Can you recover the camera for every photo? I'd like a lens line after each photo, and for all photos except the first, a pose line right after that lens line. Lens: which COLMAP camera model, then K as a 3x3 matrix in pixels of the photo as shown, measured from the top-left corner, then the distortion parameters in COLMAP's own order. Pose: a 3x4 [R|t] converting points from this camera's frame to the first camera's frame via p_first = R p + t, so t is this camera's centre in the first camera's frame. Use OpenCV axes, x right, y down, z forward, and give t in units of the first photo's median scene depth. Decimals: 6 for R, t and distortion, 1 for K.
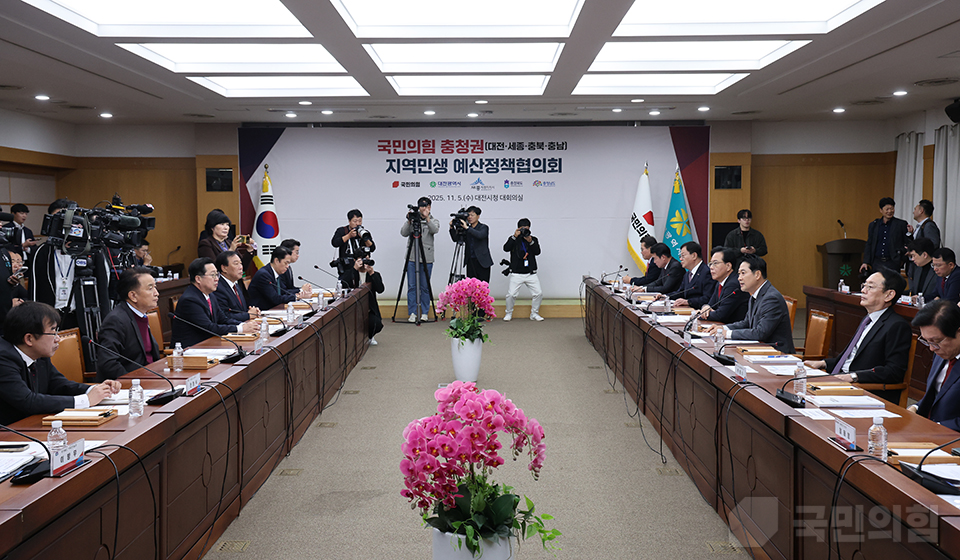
lens RADIAL K [[1146.4, 0, 487.1], [0, 1146.4, 282.8], [0, 0, 1]] dist [0.075287, 0.000000]
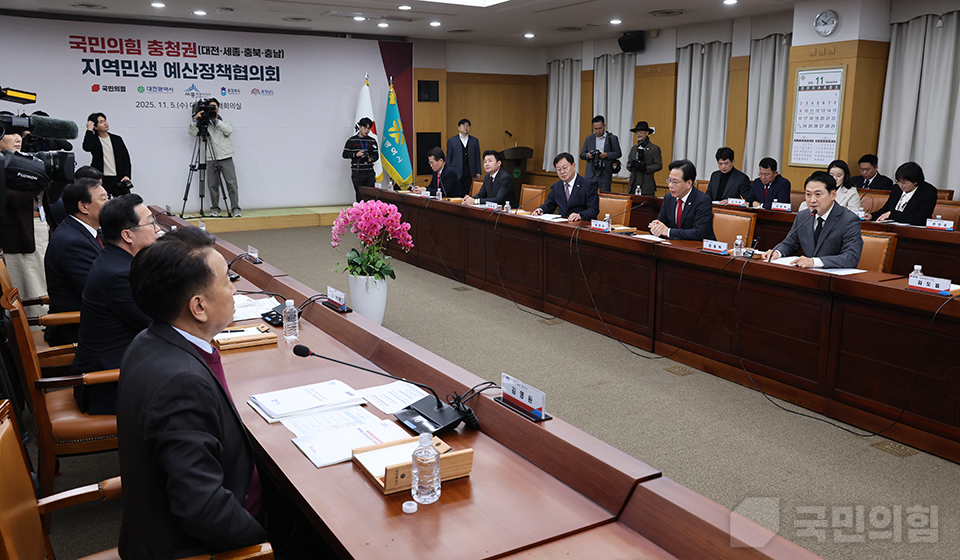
lens RADIAL K [[785.8, 0, 478.1], [0, 785.8, 264.6], [0, 0, 1]] dist [-0.020631, 0.037256]
pose [[0.835164, -0.089587, 0.542655, -0.174300], [0.024389, 0.991707, 0.126185, -0.019872], [-0.549460, -0.092150, 0.830423, 0.324047]]
